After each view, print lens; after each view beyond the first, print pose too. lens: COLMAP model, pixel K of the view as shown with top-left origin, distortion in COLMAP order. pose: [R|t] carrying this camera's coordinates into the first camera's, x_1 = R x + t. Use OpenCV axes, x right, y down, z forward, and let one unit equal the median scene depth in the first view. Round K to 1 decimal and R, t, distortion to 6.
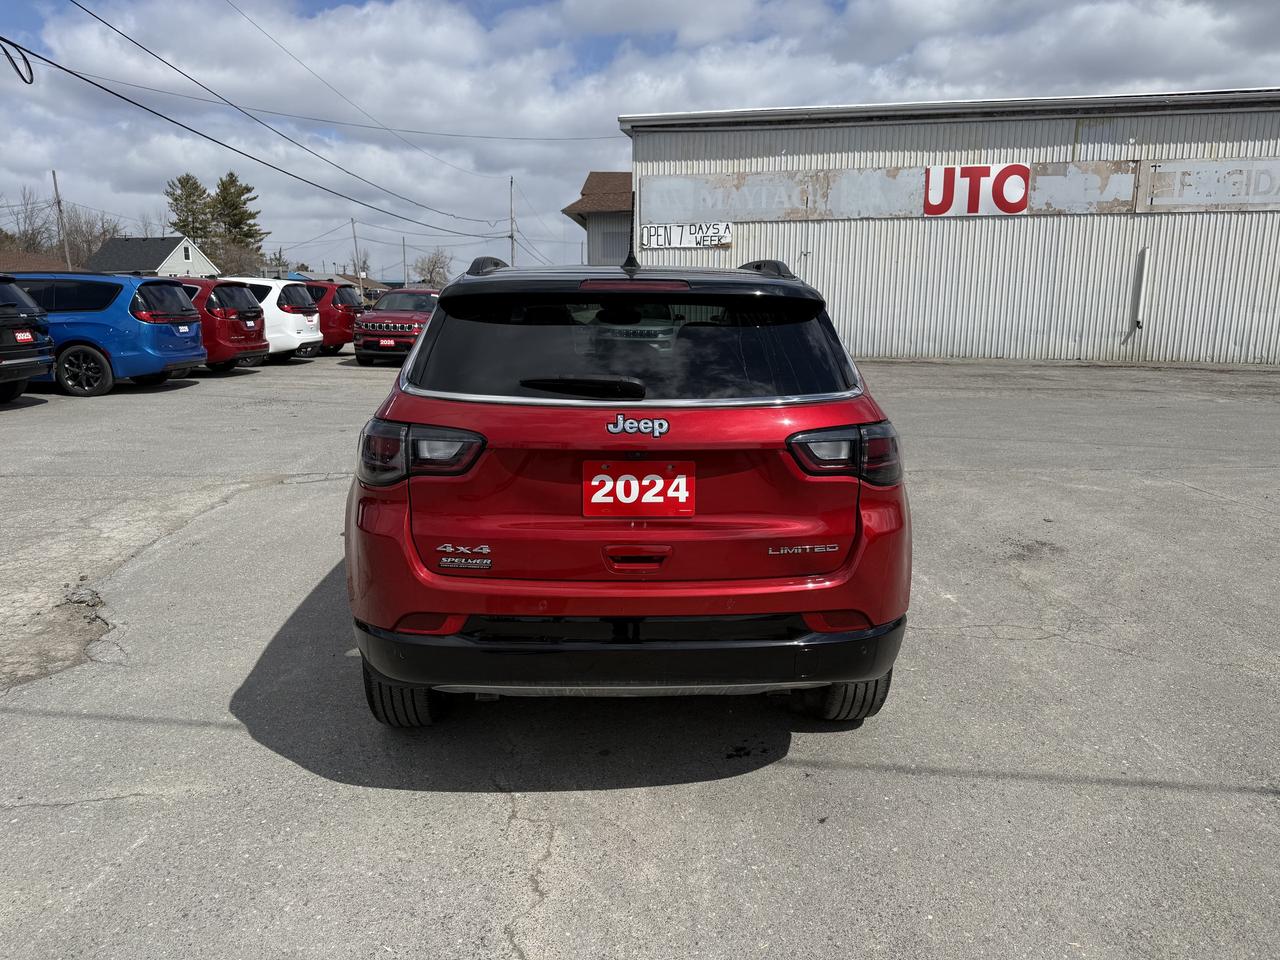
lens RADIAL K [[902.6, 0, 641.3], [0, 902.6, 483.3], [0, 0, 1]] dist [0.026527, -0.033020]
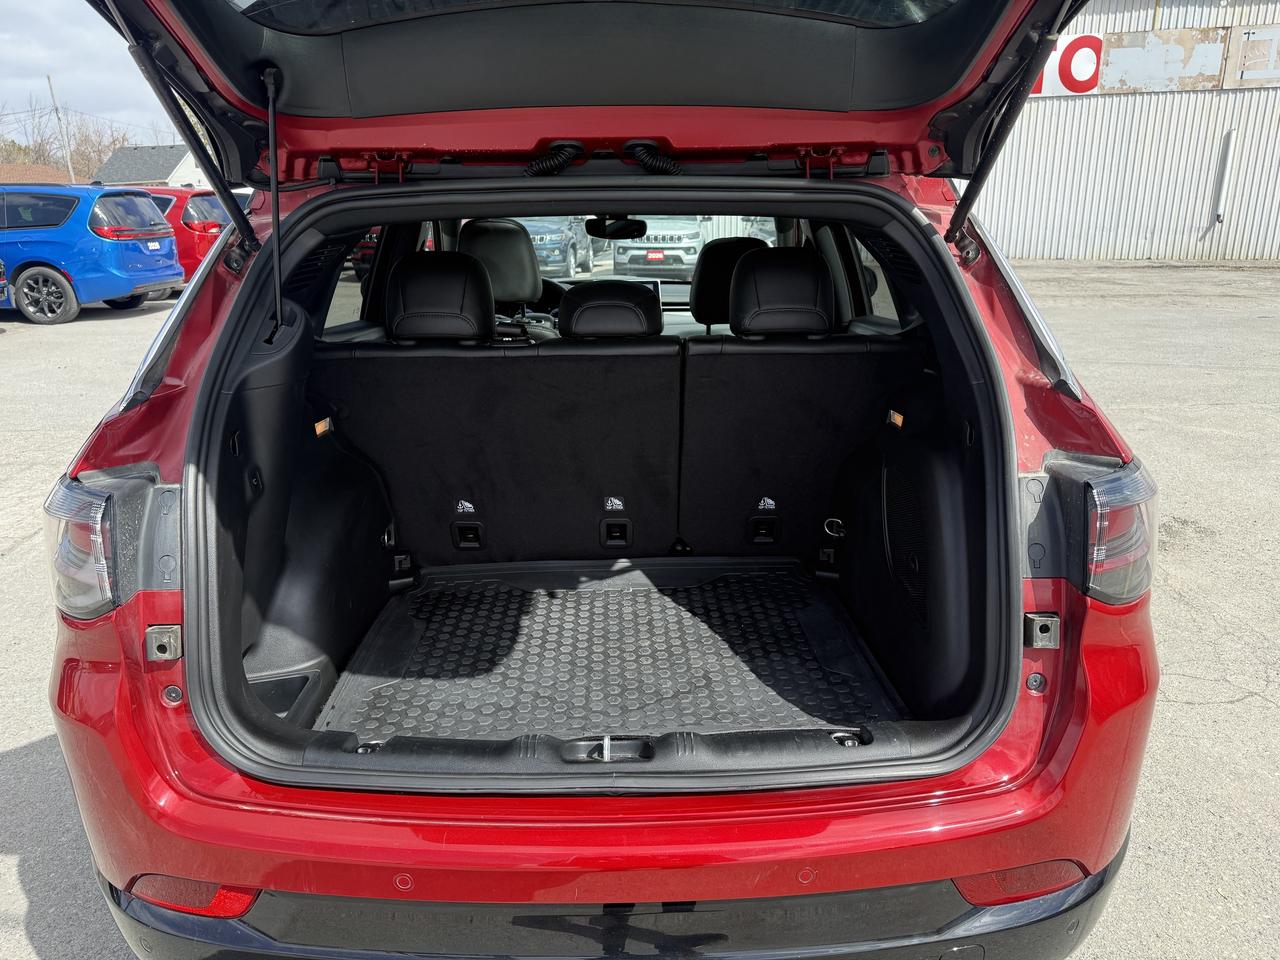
lens RADIAL K [[902.6, 0, 639.0], [0, 902.6, 490.6], [0, 0, 1]] dist [0.026527, -0.033020]
pose [[0.999338, -0.009598, -0.035106, 0.003494], [0.013362, 0.993993, 0.108629, -0.012766], [0.033853, -0.109026, 0.993462, 0.061069]]
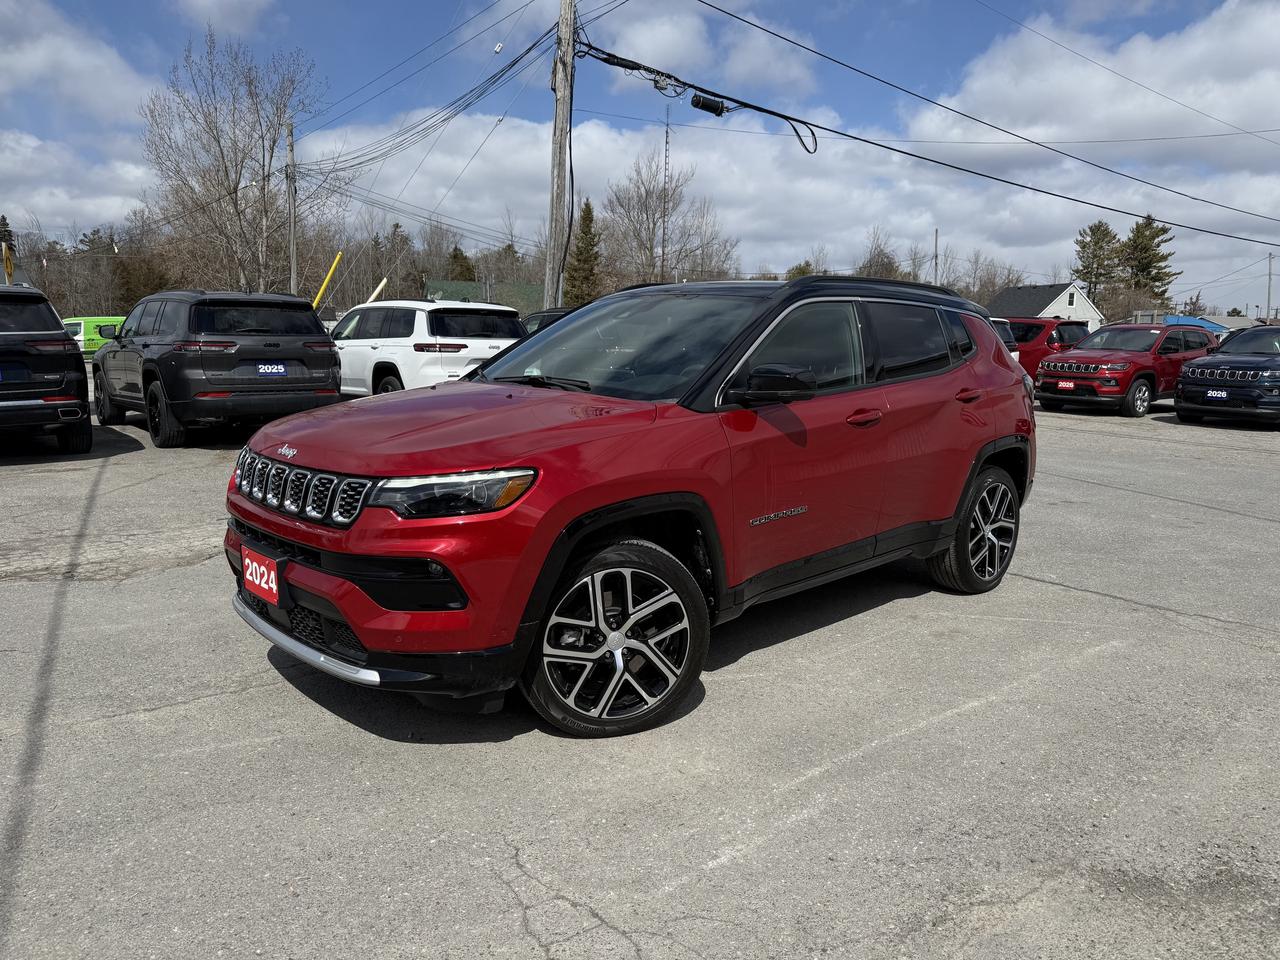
lens RADIAL K [[902.6, 0, 638.4], [0, 902.6, 490.7], [0, 0, 1]] dist [0.026527, -0.033020]
pose [[0.593577, 0.135262, -0.793329, 0.148558], [-0.169143, 0.984724, 0.041339, -0.019377], [0.786801, 0.109648, 0.607389, 0.135595]]
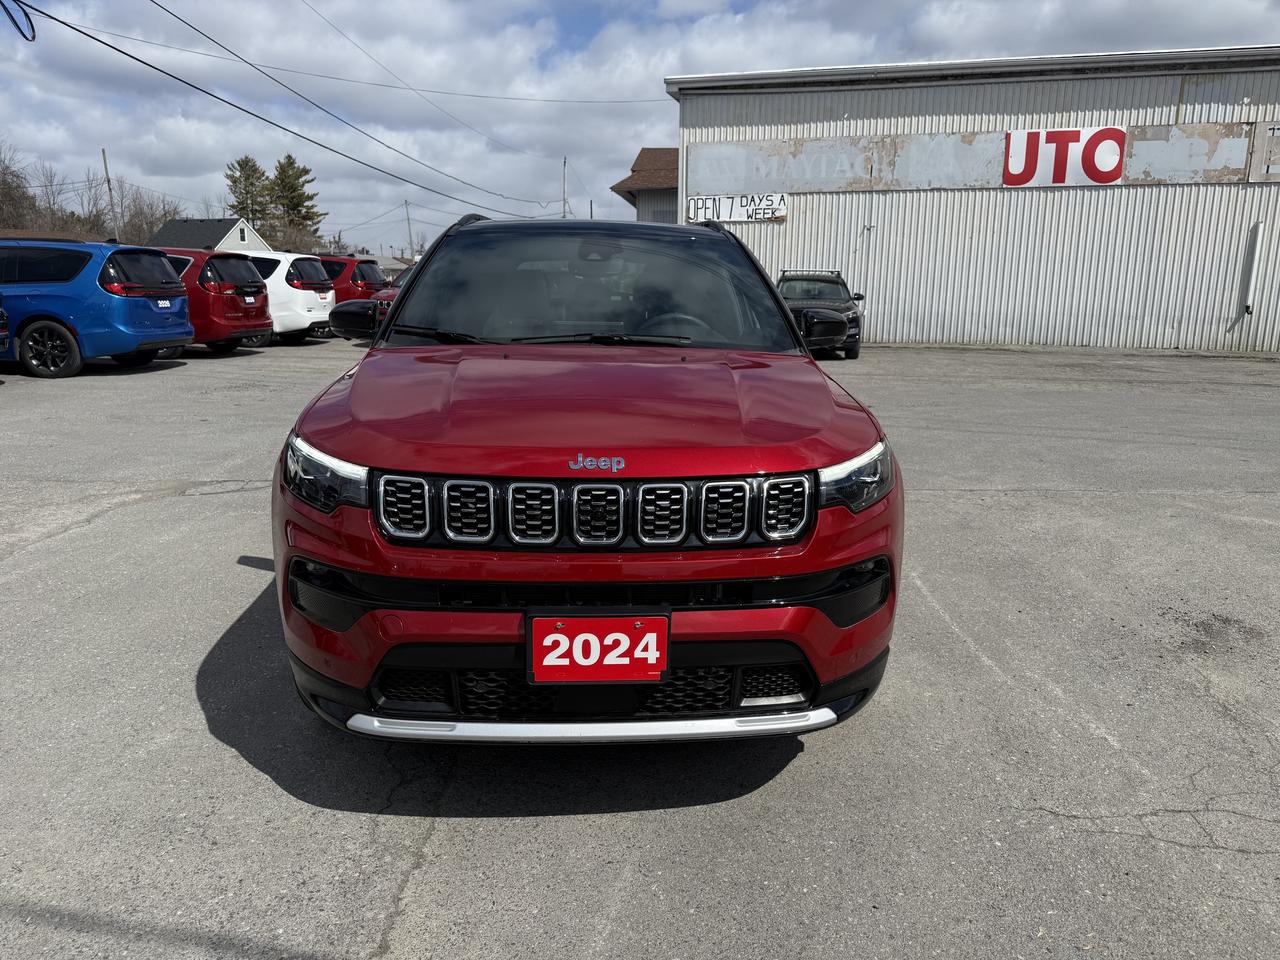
lens RADIAL K [[902.6, 0, 642.9], [0, 902.6, 483.6], [0, 0, 1]] dist [0.026527, -0.033020]
pose [[0.998147, 0.018415, -0.057991, 0.014381], [-0.017503, 0.999716, 0.016195, -0.009658], [0.058273, -0.015150, 0.998186, 0.083083]]
